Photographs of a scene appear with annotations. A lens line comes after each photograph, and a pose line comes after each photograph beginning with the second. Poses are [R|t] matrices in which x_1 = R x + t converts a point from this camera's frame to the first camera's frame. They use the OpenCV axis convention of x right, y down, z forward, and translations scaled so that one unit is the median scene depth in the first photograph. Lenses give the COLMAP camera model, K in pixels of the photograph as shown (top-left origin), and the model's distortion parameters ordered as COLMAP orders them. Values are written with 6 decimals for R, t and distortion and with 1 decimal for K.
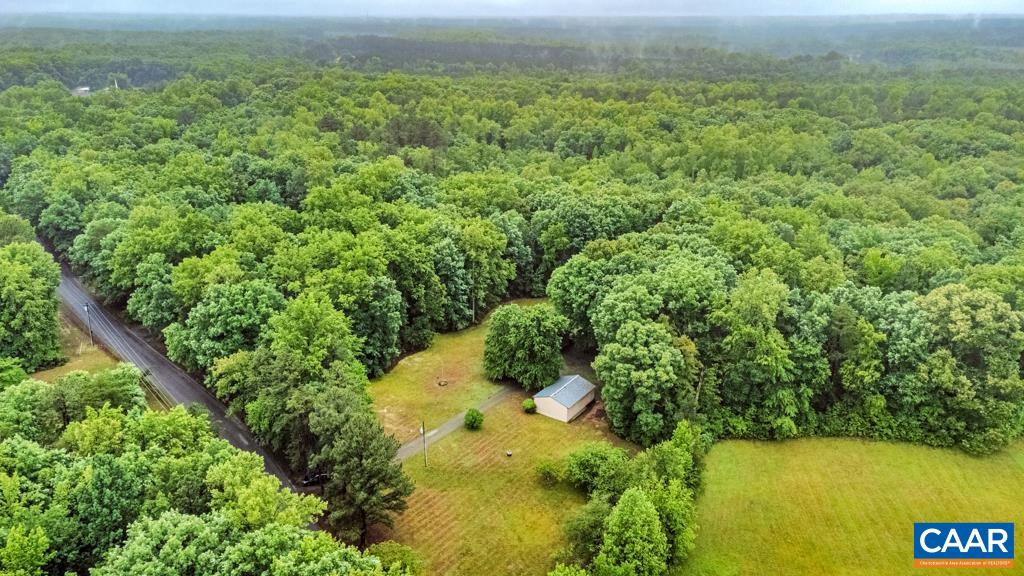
lens RADIAL K [[755.5, 0, 517.0], [0, 755.5, 284.6], [0, 0, 1]] dist [0.046027, 0.008660]
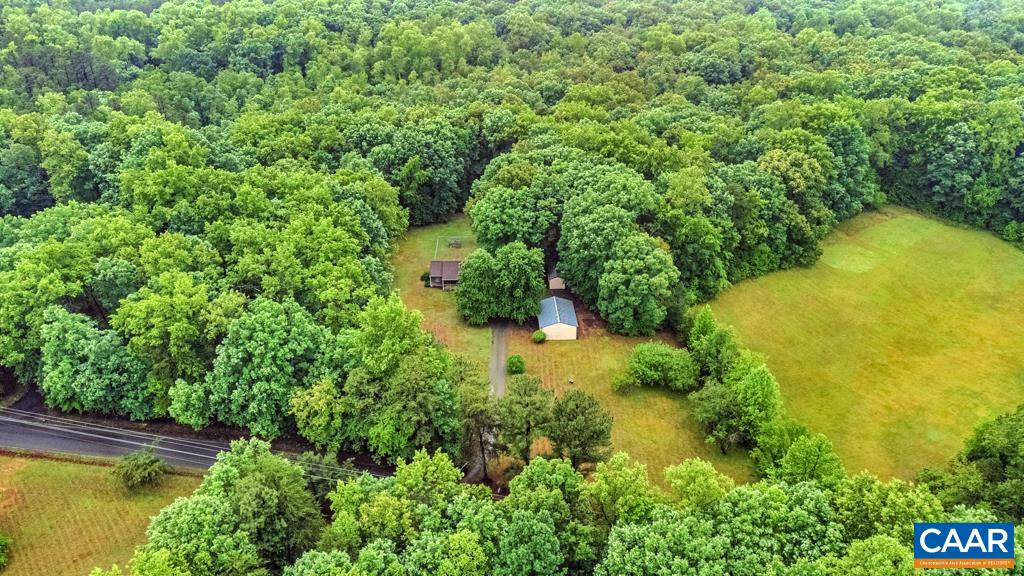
lens RADIAL K [[755.5, 0, 517.0], [0, 755.5, 284.6], [0, 0, 1]] dist [0.046027, 0.008660]
pose [[0.800045, -0.283951, 0.528489, -0.552865], [0.199832, 0.956726, 0.211525, -0.143354], [-0.565681, -0.063621, 0.822166, 0.141070]]
